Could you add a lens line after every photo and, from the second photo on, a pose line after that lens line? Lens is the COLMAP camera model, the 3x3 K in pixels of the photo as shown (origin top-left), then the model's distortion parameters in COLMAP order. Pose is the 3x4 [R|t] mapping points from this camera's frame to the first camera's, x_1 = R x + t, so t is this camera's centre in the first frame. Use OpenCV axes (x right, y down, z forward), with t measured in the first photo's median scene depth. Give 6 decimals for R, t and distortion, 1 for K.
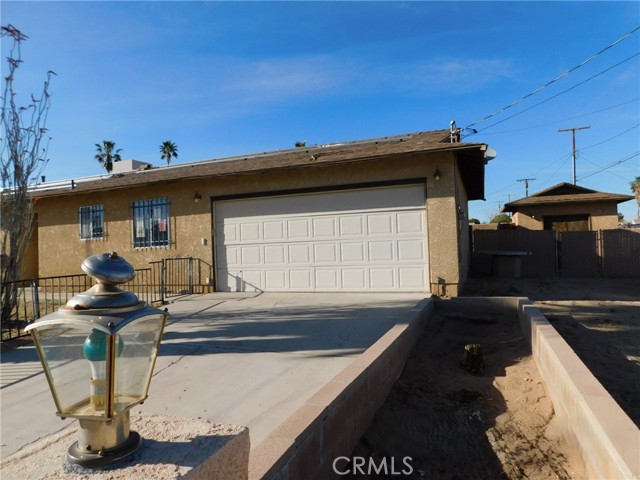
lens RADIAL K [[426.6, 0, 306.4], [0, 426.6, 246.9], [0, 0, 1]] dist [-0.054085, 0.042732]
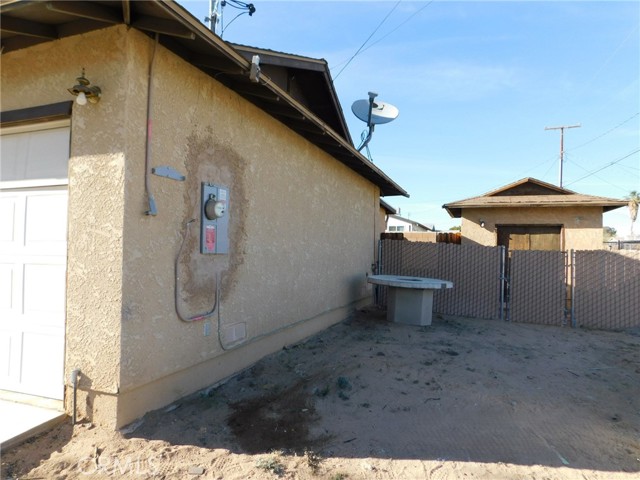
lens RADIAL K [[426.6, 0, 306.4], [0, 426.6, 246.9], [0, 0, 1]] dist [-0.054085, 0.042732]
pose [[0.998848, 0.047216, 0.008511, 0.253762], [-0.047219, 0.998885, 0.000143, -0.023049], [-0.008495, -0.000545, 0.999964, 0.319294]]
